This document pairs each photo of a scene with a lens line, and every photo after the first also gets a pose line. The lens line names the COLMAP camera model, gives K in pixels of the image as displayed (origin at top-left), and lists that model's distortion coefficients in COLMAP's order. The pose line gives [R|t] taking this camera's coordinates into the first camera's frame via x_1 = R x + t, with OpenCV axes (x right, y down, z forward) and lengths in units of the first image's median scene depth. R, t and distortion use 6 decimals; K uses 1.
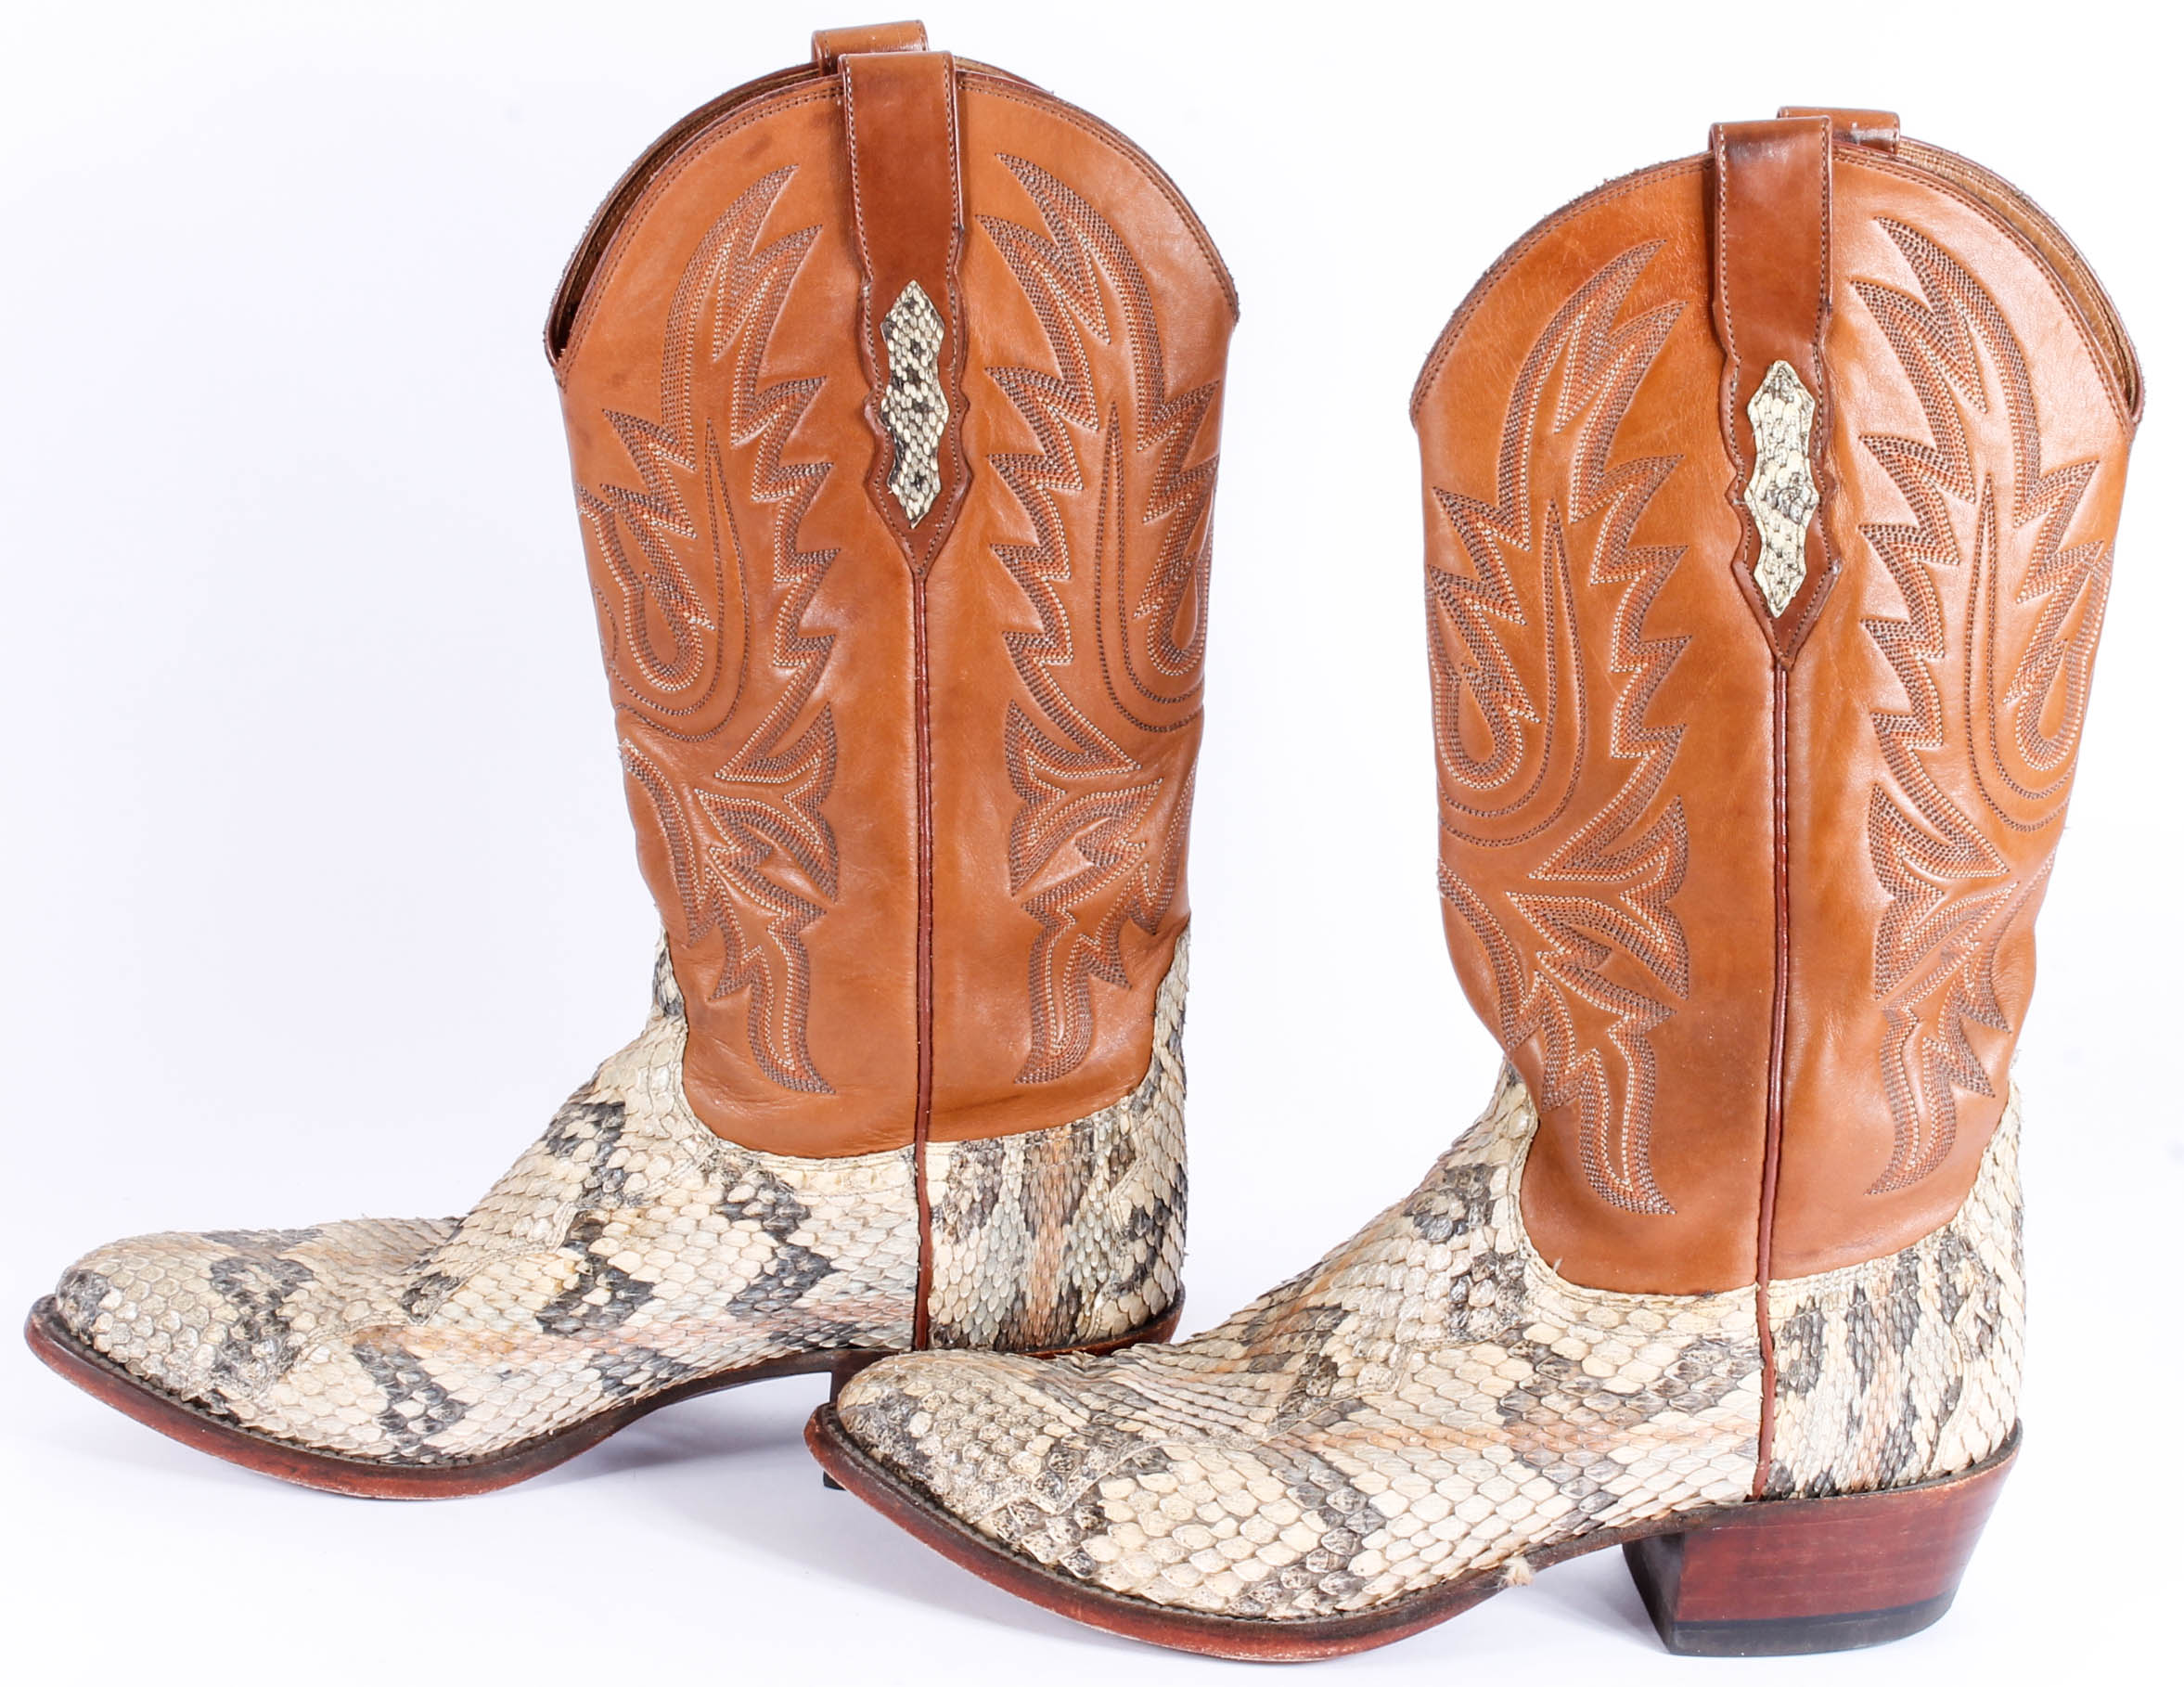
lens RADIAL K [[4354.9, 0, 949.1], [0, 4354.9, 892.8], [0, 0, 1]] dist [-0.003652, 0.000000]
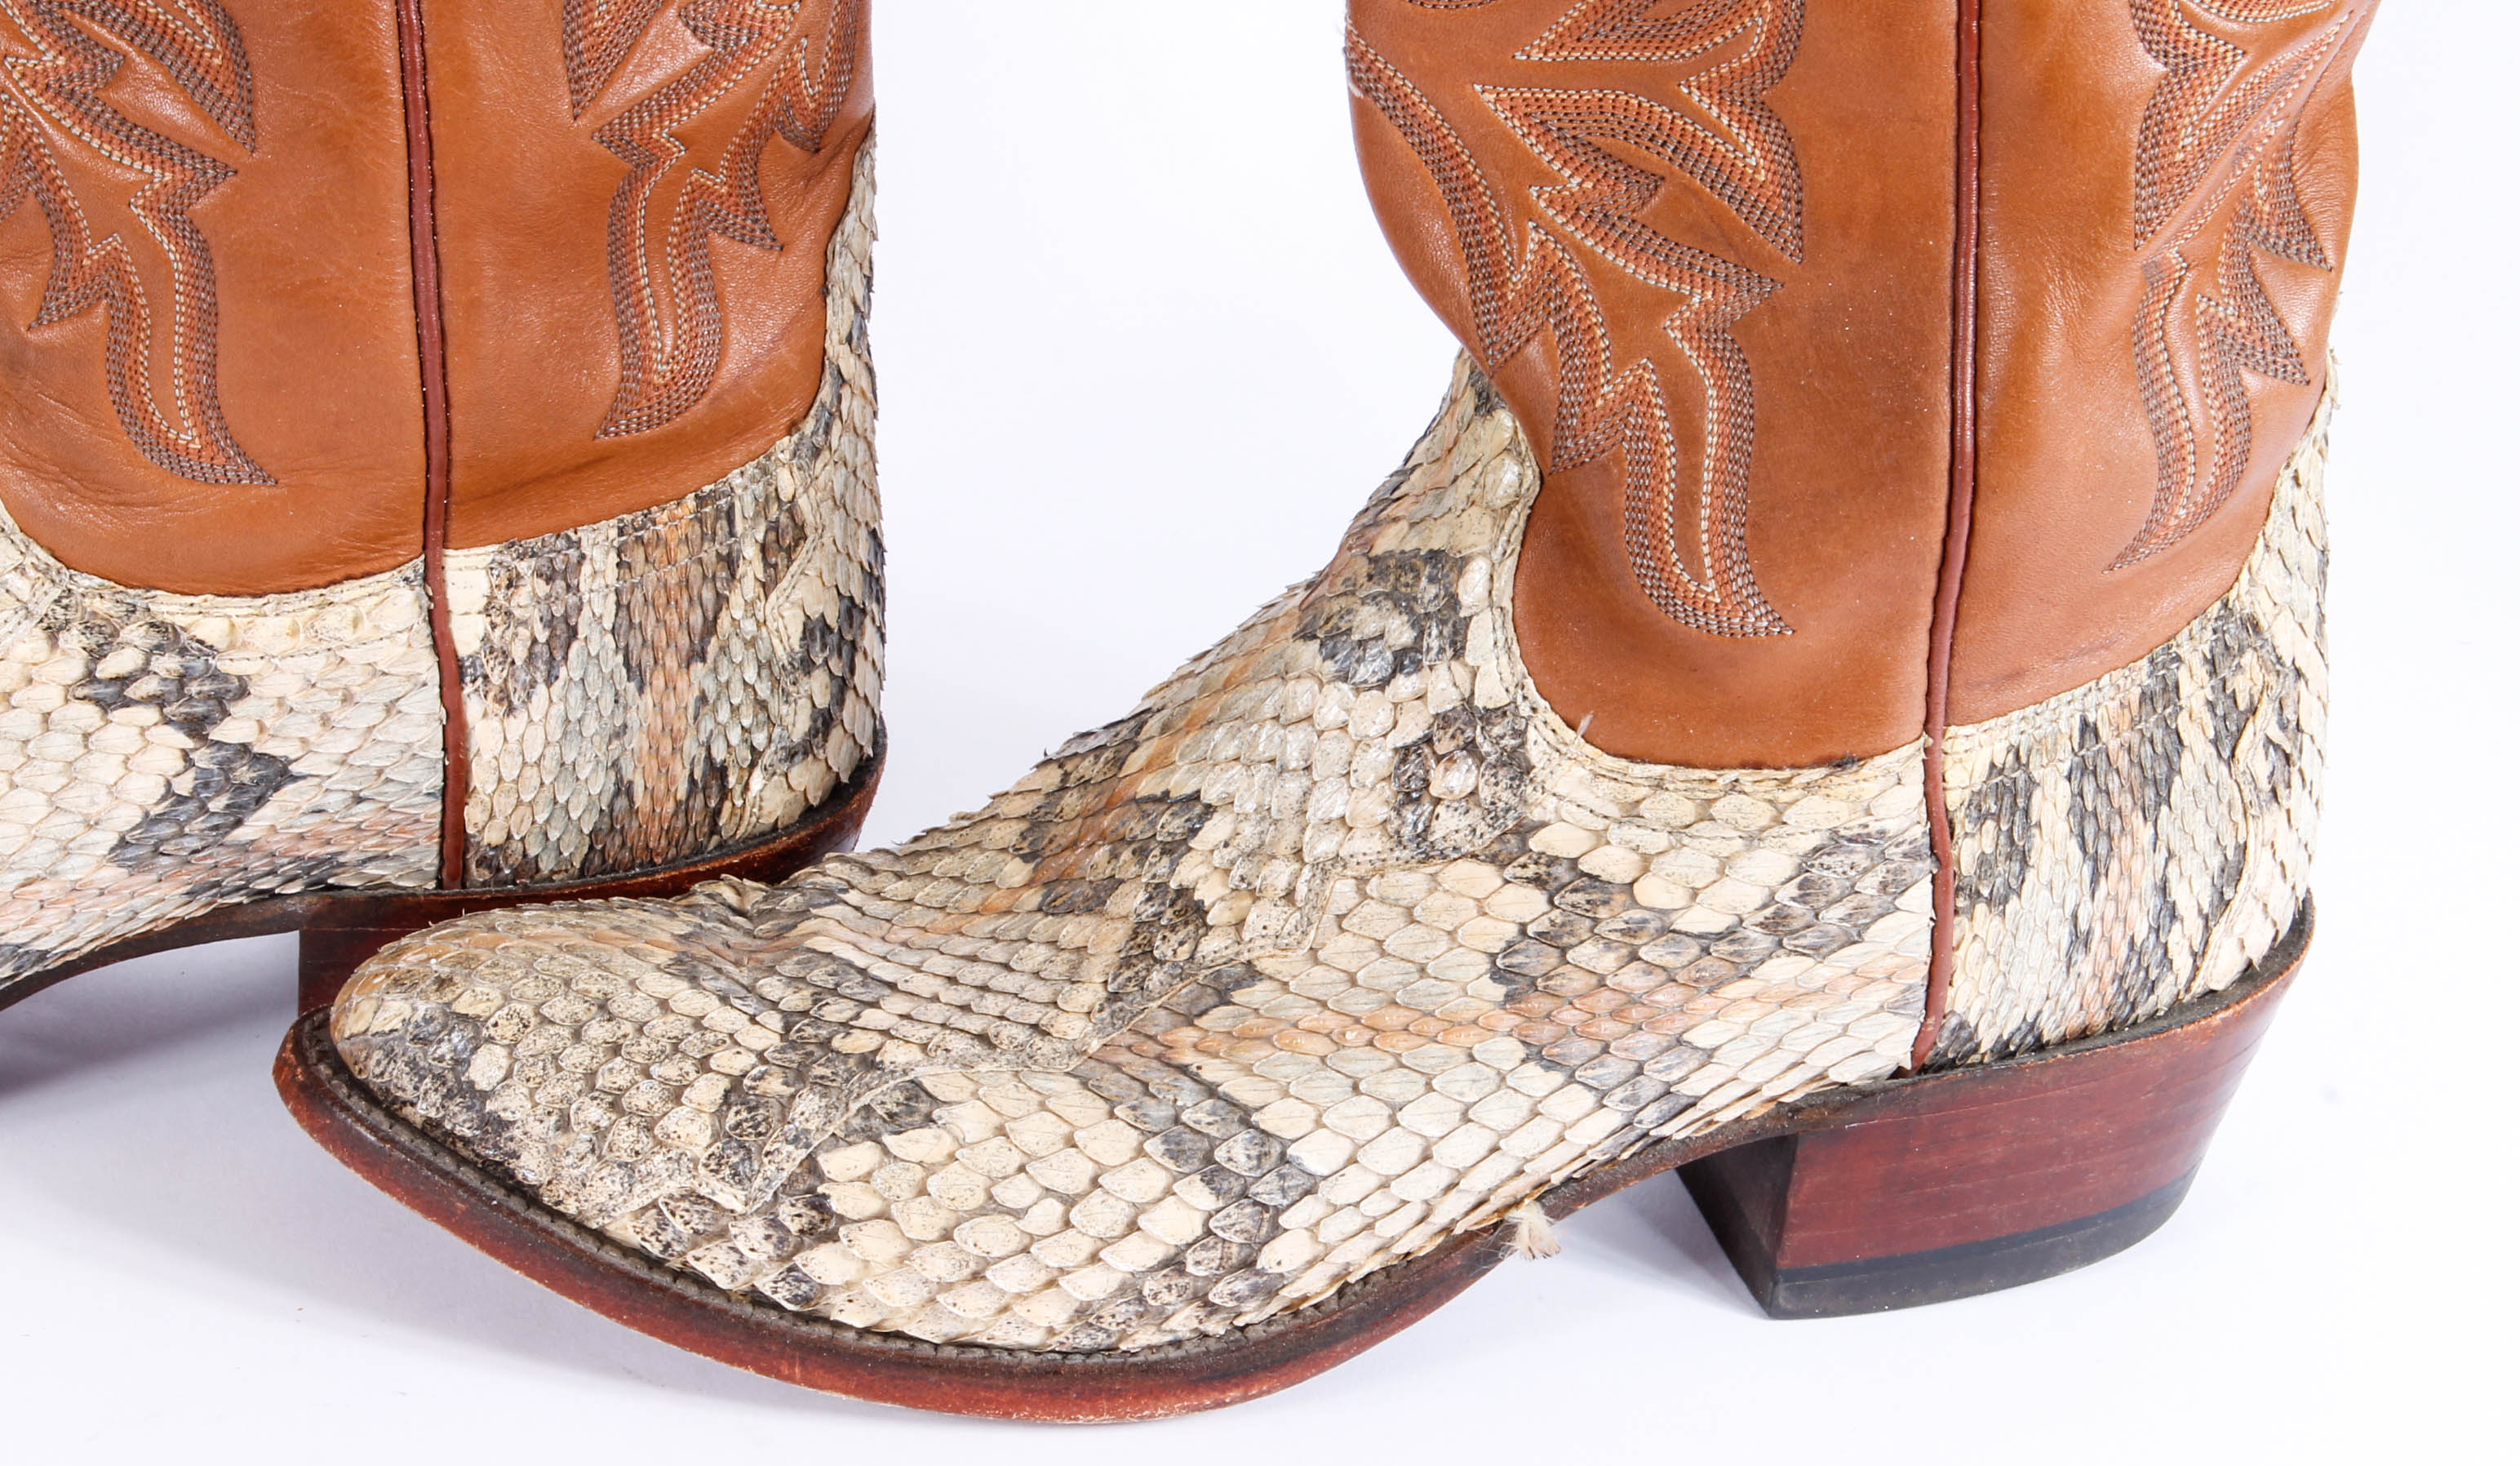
lens RADIAL K [[5608.9, 0, 1172.0], [0, 5608.9, 804.2], [0, 0, 1]] dist [0.058356, 0.000000]
pose [[0.981766, -0.089334, 0.167793, -0.039603], [0.049807, 0.972743, 0.226472, -0.074699], [-0.183451, -0.213985, 0.959456, 0.287350]]
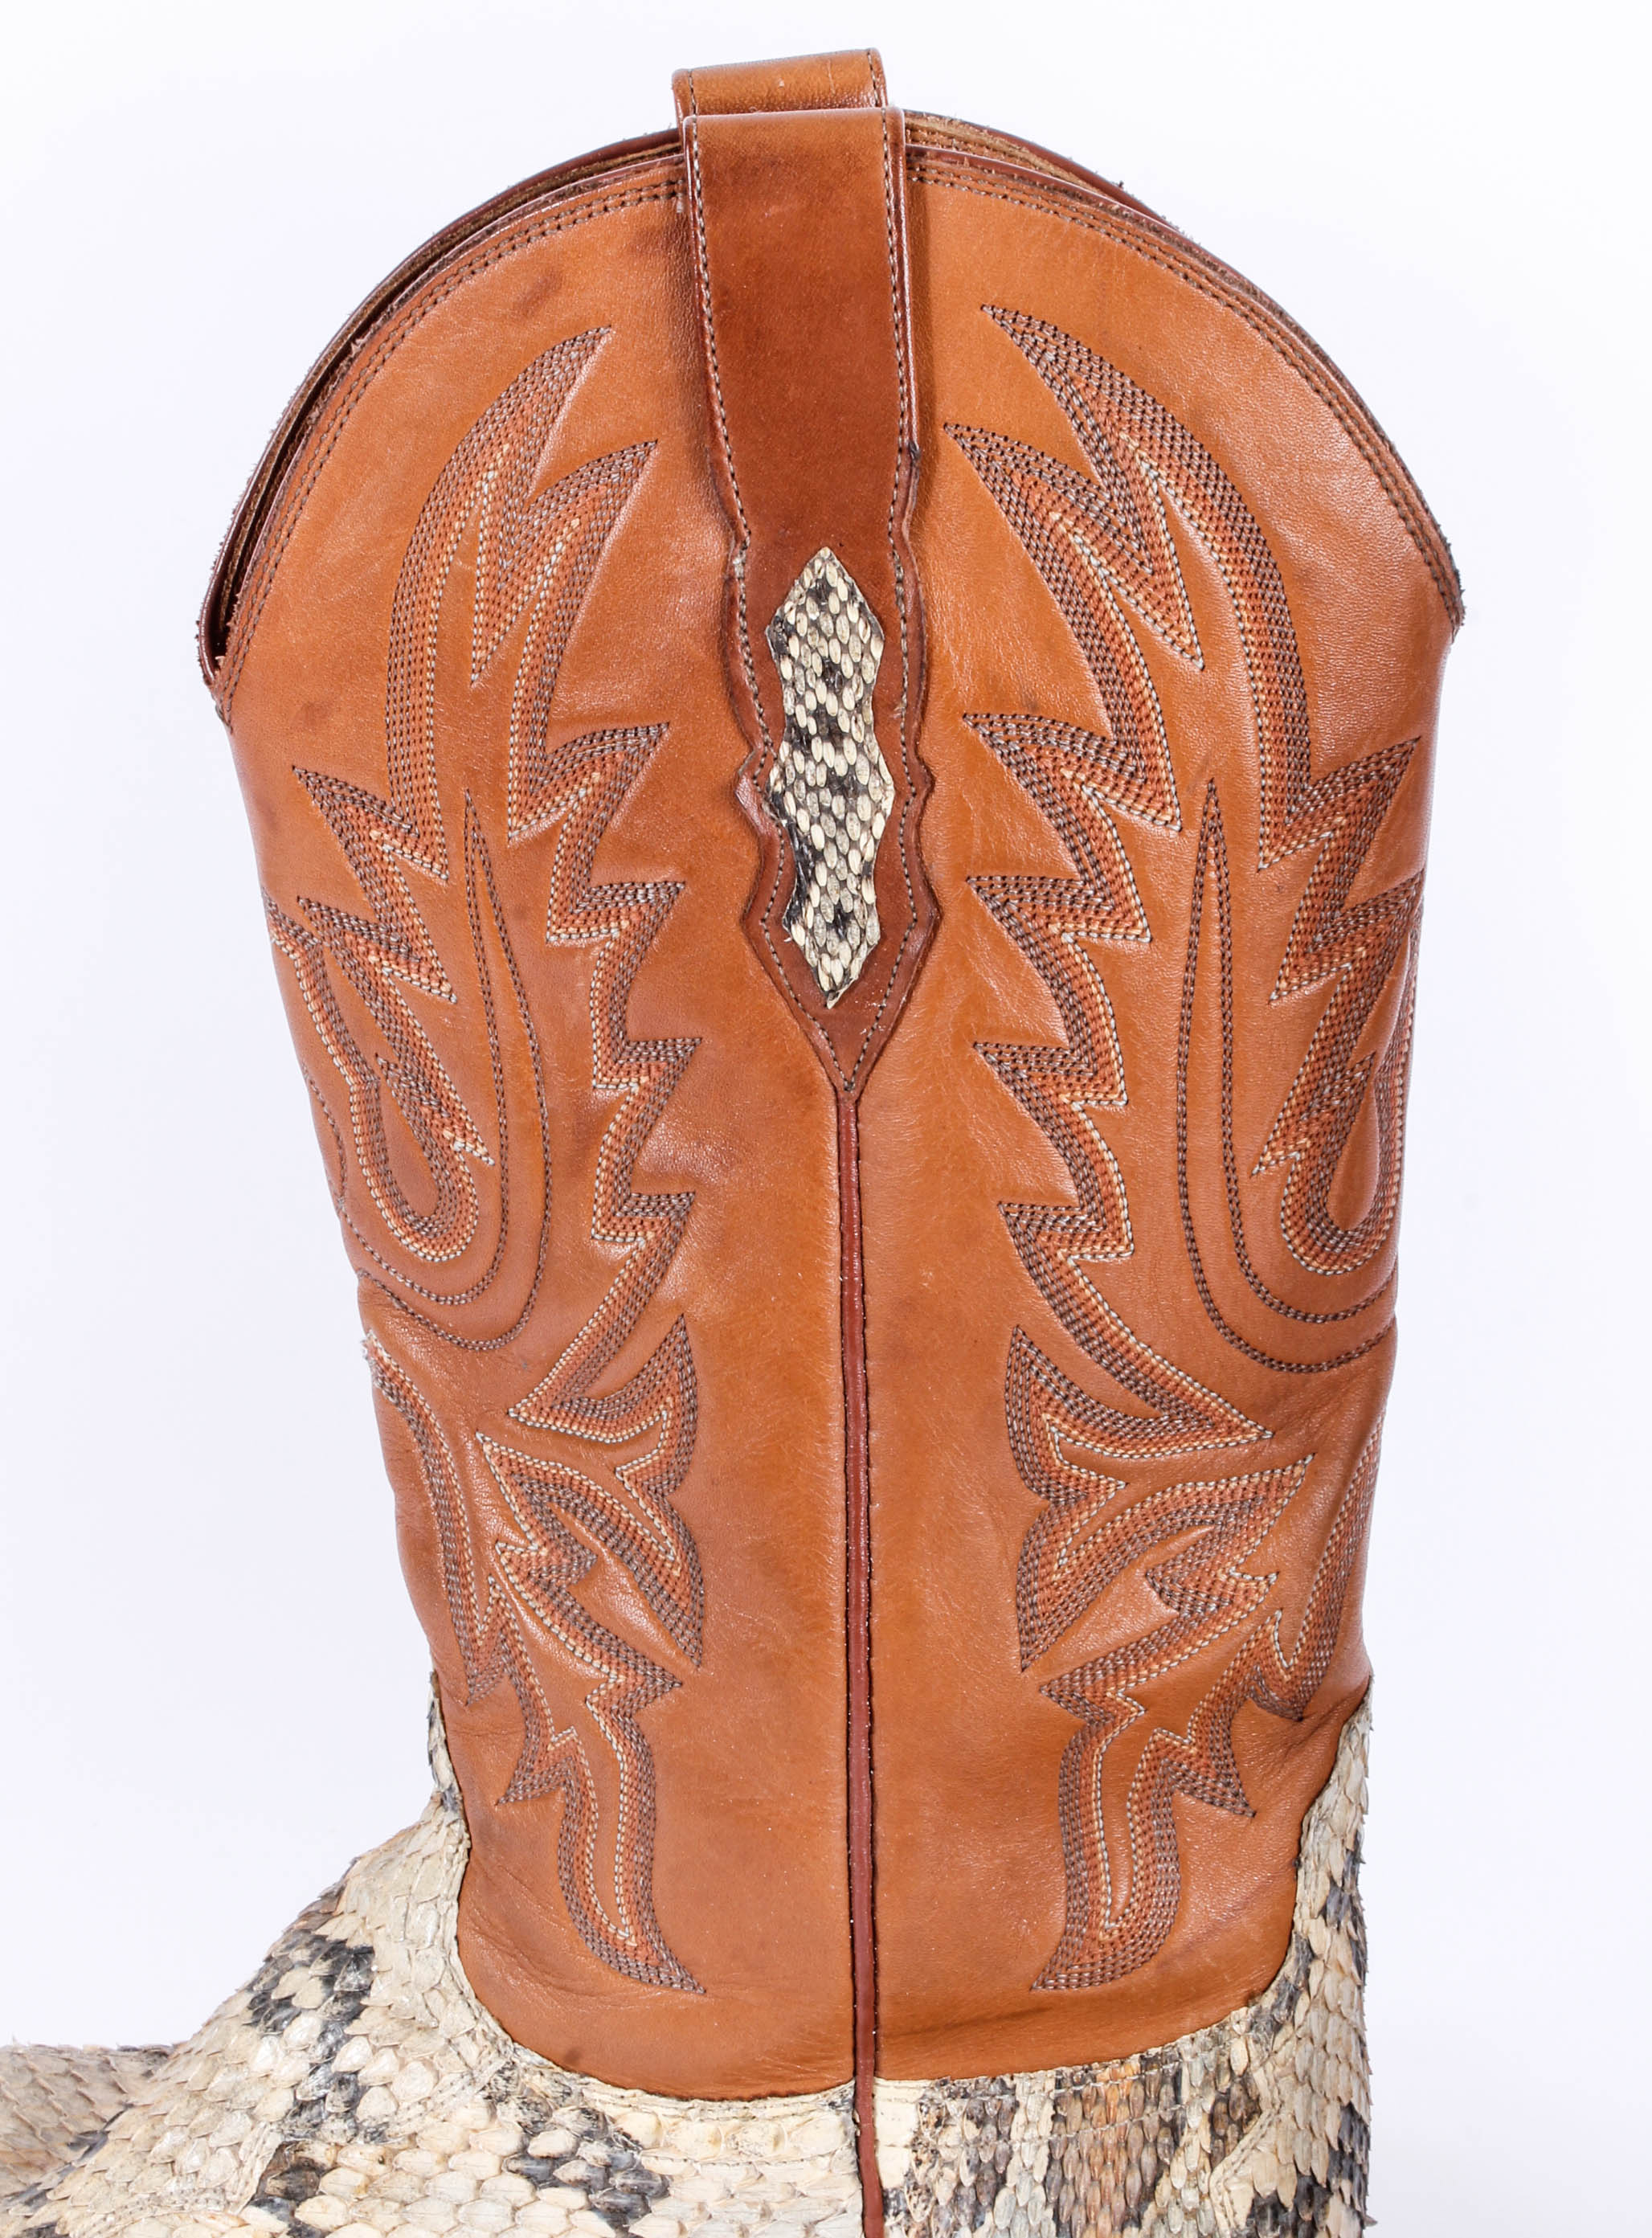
lens RADIAL K [[4305.9, 0, 812.2], [0, 4305.9, 1031.3], [0, 0, 1]] dist [0.002091, 0.000000]
pose [[0.988644, 0.026793, -0.147869, 0.067591], [-0.023626, 0.999453, 0.023132, -0.093095], [0.148407, -0.019376, 0.988736, 0.479309]]
